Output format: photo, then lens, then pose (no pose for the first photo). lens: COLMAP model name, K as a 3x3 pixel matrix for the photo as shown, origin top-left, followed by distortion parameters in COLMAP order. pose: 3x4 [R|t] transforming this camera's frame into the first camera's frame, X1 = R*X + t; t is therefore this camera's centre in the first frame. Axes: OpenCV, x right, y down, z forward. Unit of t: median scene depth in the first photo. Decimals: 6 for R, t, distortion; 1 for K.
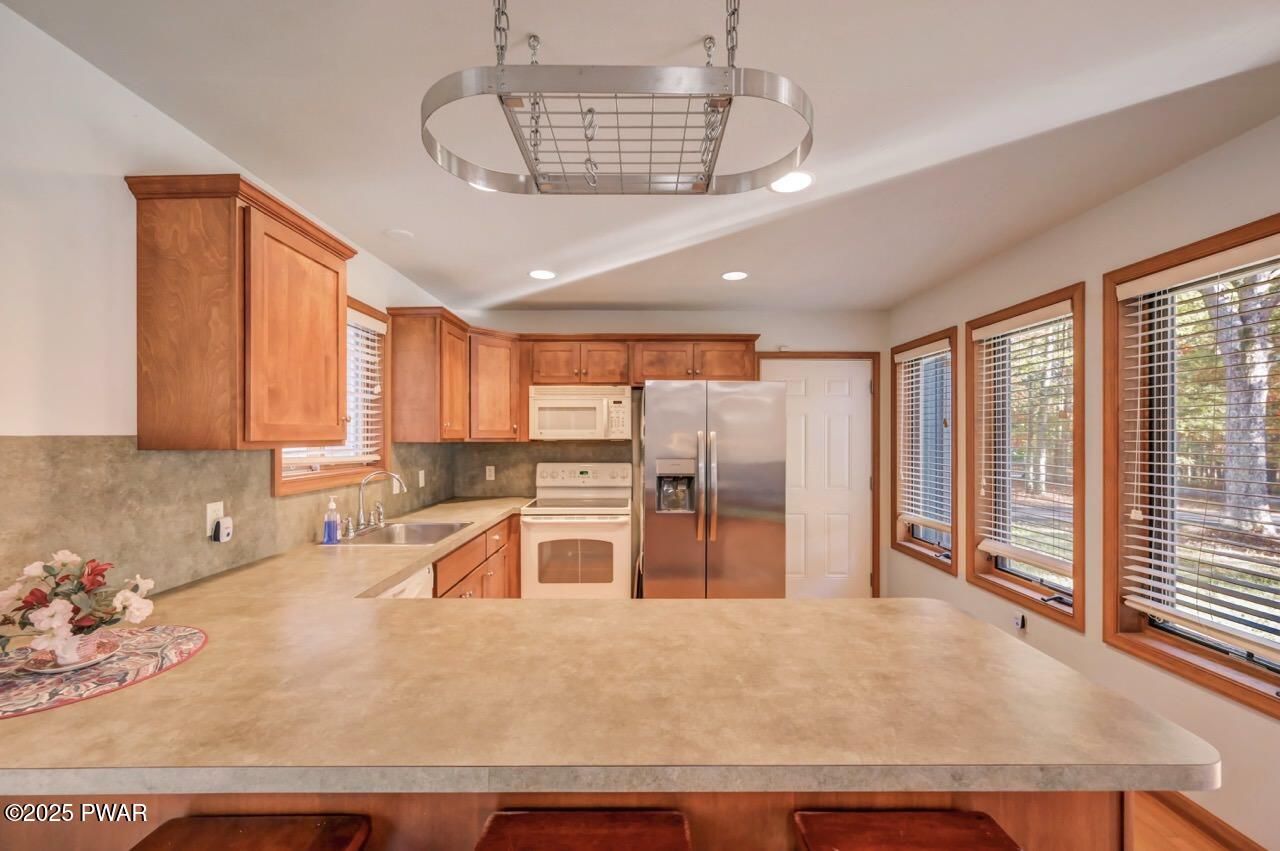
lens RADIAL K [[509.4, 0, 640.9], [0, 509.4, 433.8], [0, 0, 1]] dist [-0.003668, 0.000995]
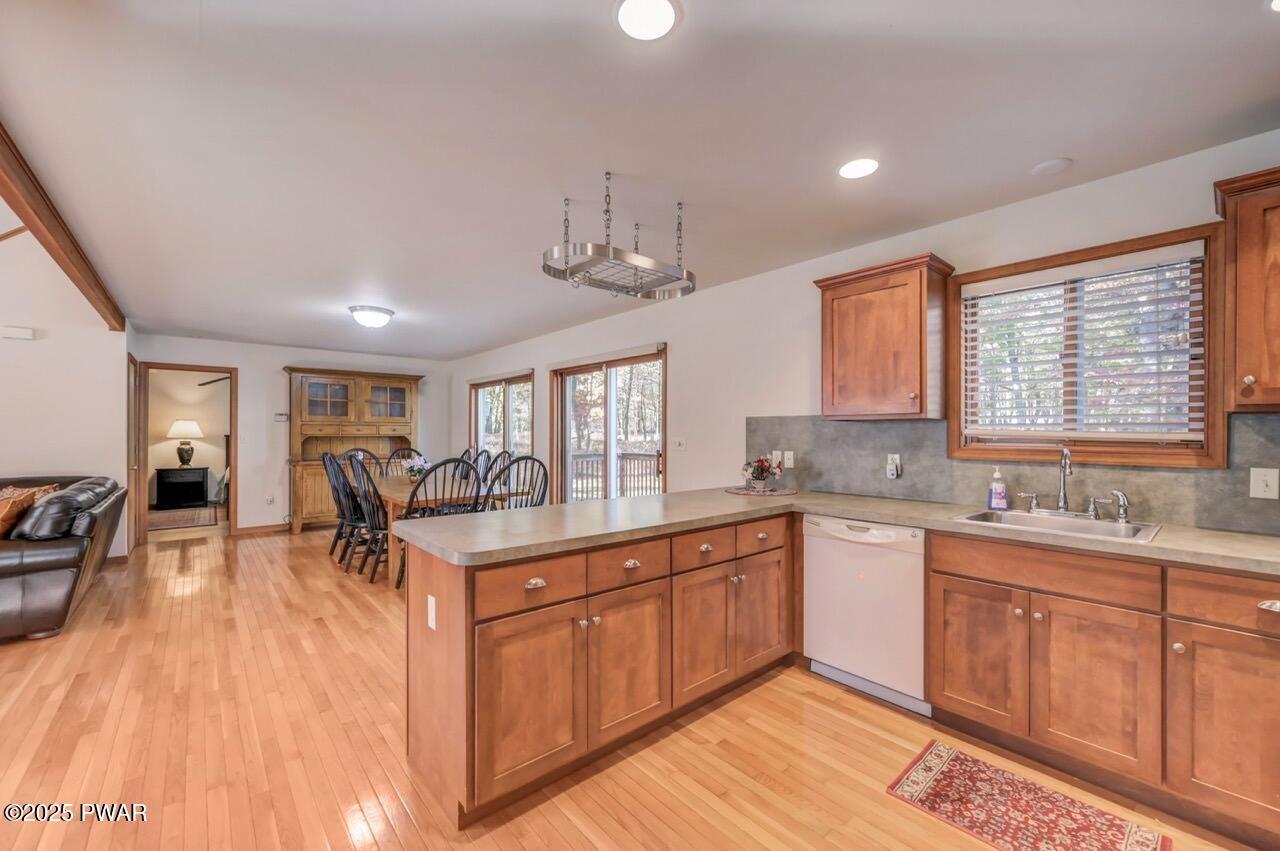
lens RADIAL K [[509.4, 0, 640.4], [0, 509.4, 432.6], [0, 0, 1]] dist [-0.003668, 0.000995]
pose [[-0.757792, -0.003091, -0.652489, 0.434210], [-0.000722, 0.999992, -0.003898, 0.037841], [0.652496, -0.002482, -0.757788, 0.881050]]
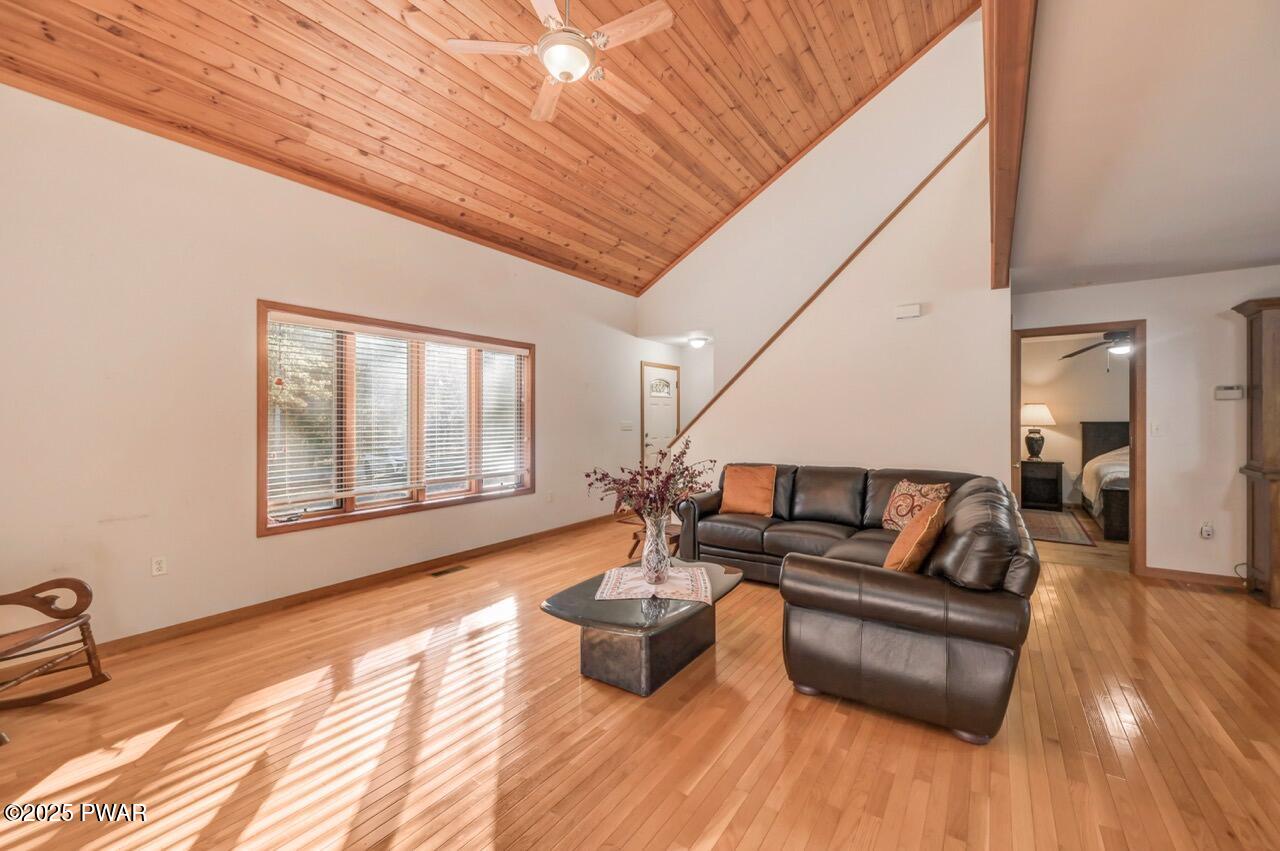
lens RADIAL K [[509.4, 0, 639.2], [0, 509.4, 418.9], [0, 0, 1]] dist [-0.003668, 0.000995]
pose [[-0.818779, 0.000686, 0.574108, 0.625078], [0.000197, 1.000000, -0.000914, 0.031913], [-0.574108, -0.000635, -0.818779, 0.192707]]
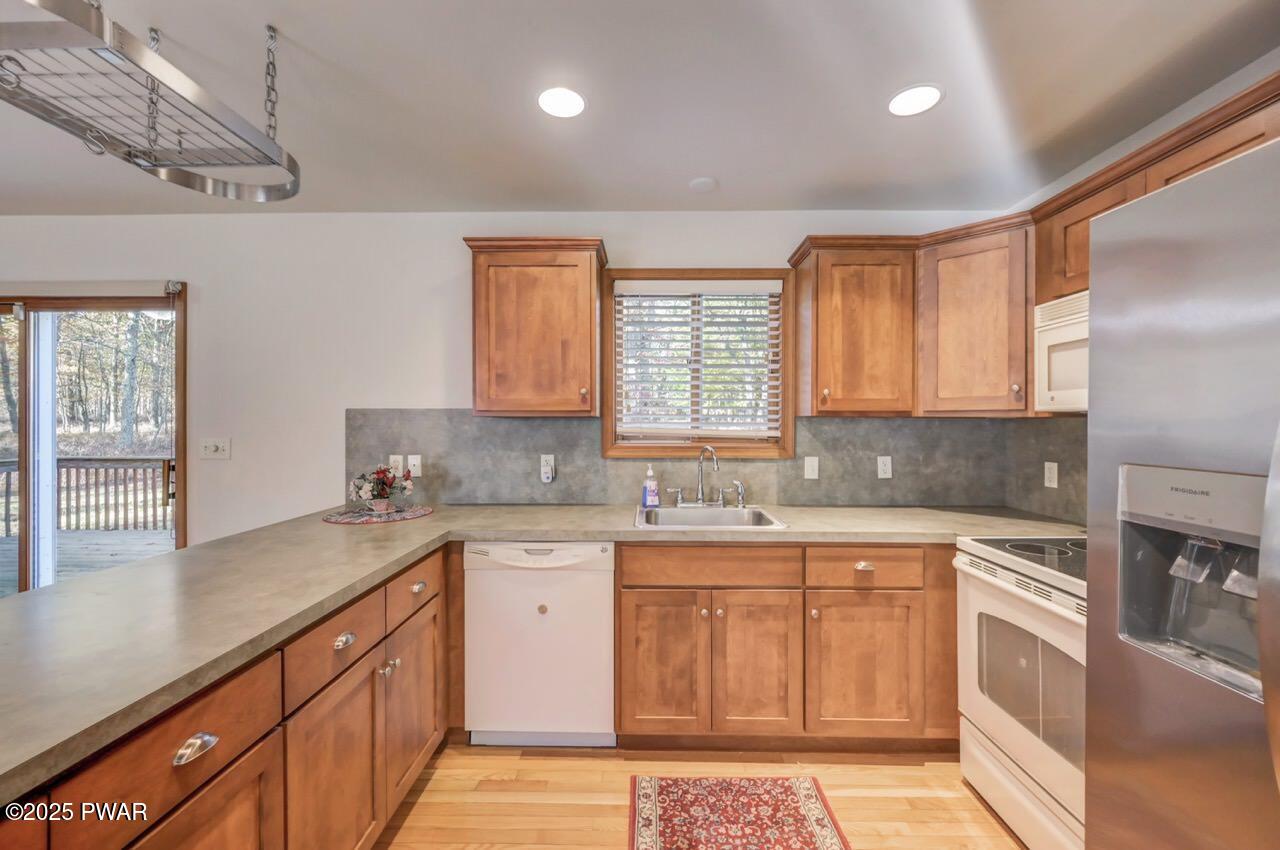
lens RADIAL K [[509.4, 0, 641.2], [0, 509.4, 421.7], [0, 0, 1]] dist [-0.003668, 0.000995]
pose [[-0.018402, -0.000038, -0.999831, 0.317444], [0.002493, 0.999997, -0.000084, 0.021482], [0.999828, -0.002494, -0.018402, 0.669001]]
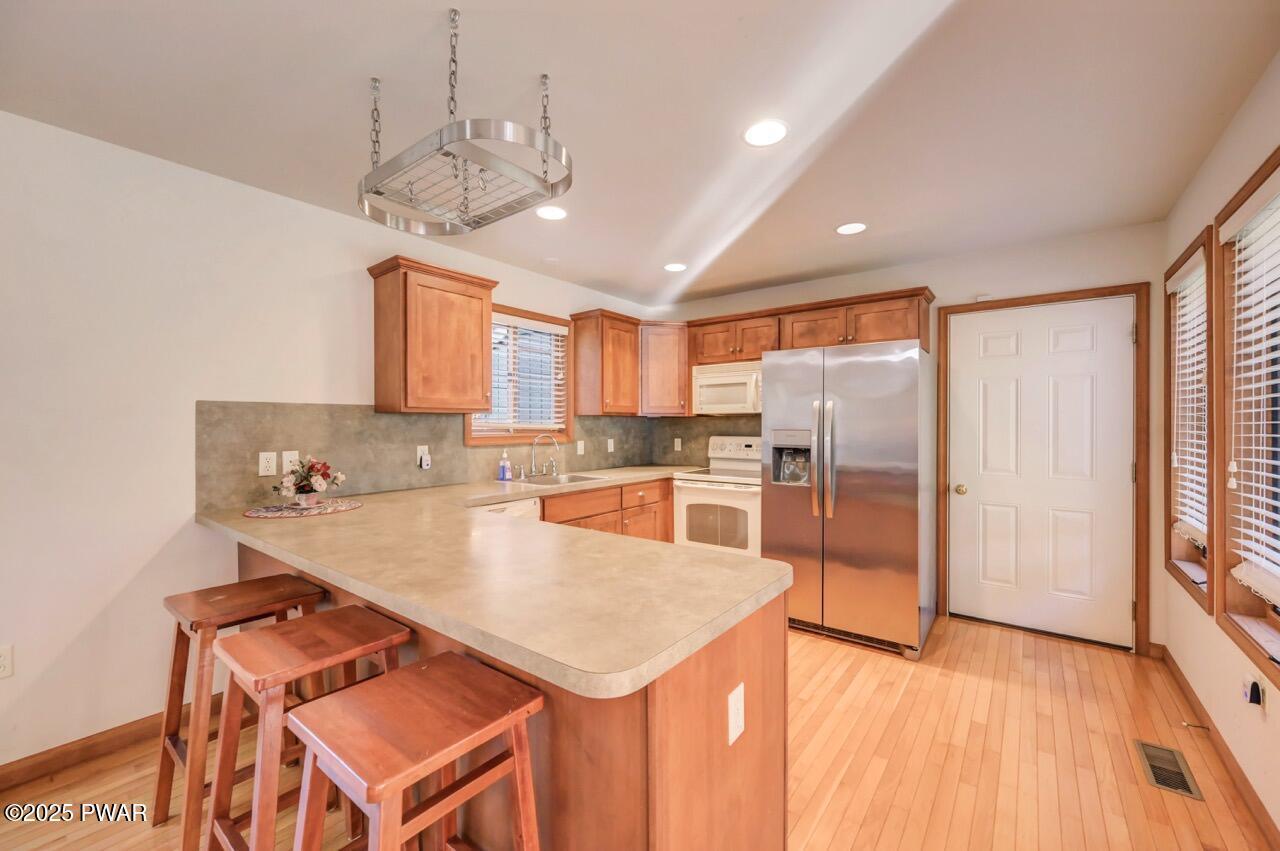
lens RADIAL K [[509.4, 0, 645.2], [0, 509.4, 424.1], [0, 0, 1]] dist [-0.003668, 0.000995]
pose [[0.793326, -0.000697, -0.608796, 0.410905], [0.004076, 0.999983, 0.004168, 0.030464], [0.608783, -0.005788, 0.793316, 0.051640]]
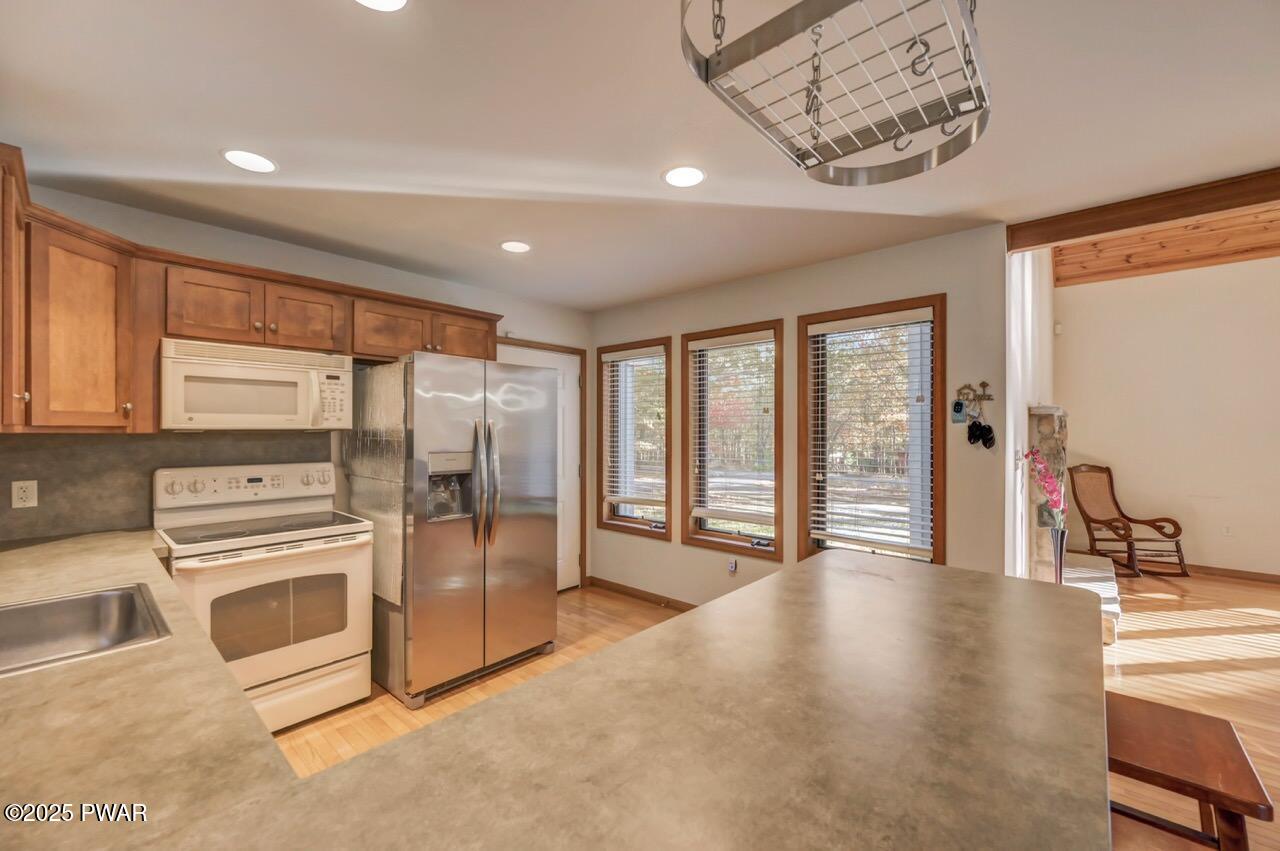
lens RADIAL K [[509.4, 0, 641.8], [0, 509.4, 428.9], [0, 0, 1]] dist [-0.003668, 0.000995]
pose [[0.668391, 0.001767, 0.743808, -0.308993], [-0.003527, 0.999993, 0.000794, 0.008821], [-0.743802, -0.003154, 0.668392, 0.218439]]
